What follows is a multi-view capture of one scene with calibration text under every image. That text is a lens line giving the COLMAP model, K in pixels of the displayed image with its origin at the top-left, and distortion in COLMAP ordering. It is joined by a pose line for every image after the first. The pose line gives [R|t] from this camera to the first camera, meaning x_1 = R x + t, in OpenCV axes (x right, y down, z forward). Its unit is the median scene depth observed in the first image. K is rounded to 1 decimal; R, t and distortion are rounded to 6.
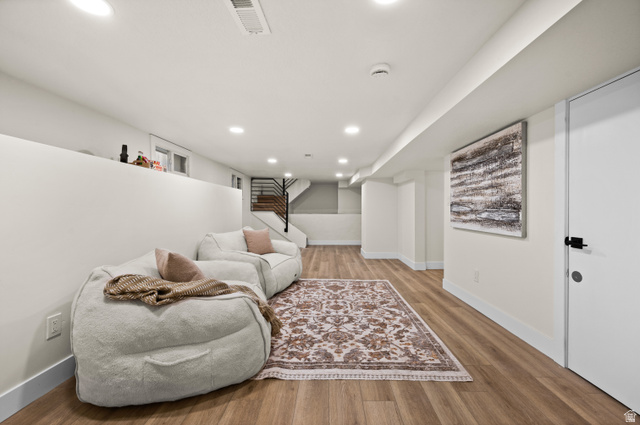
lens RADIAL K [[258.1, 0, 323.7], [0, 258.1, 211.2], [0, 0, 1]] dist [-0.000205, -0.000292]
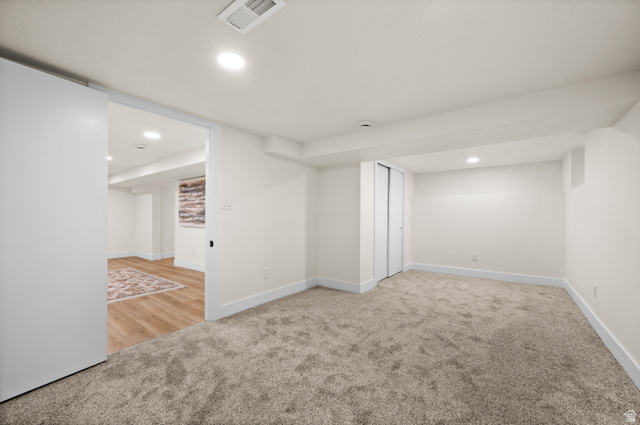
lens RADIAL K [[258.1, 0, 320.5], [0, 258.1, 215.3], [0, 0, 1]] dist [-0.000205, -0.000292]
pose [[0.587334, 0.003833, 0.809336, -0.364120], [-0.000648, 0.999991, -0.004266, 0.001368], [-0.809345, 0.001981, 0.587331, -0.819635]]
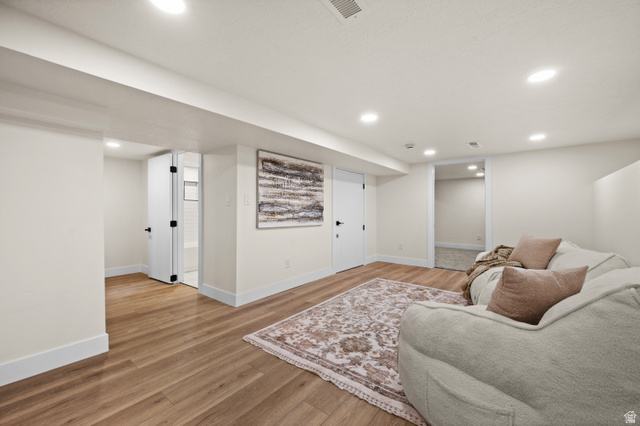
lens RADIAL K [[258.1, 0, 324.8], [0, 258.1, 212.1], [0, 0, 1]] dist [-0.000205, -0.000292]
pose [[-0.792628, 0.001729, 0.609703, -0.324125], [0.002649, 0.999996, 0.000608, 0.003449], [-0.609700, 0.002097, -0.792630, 1.930868]]
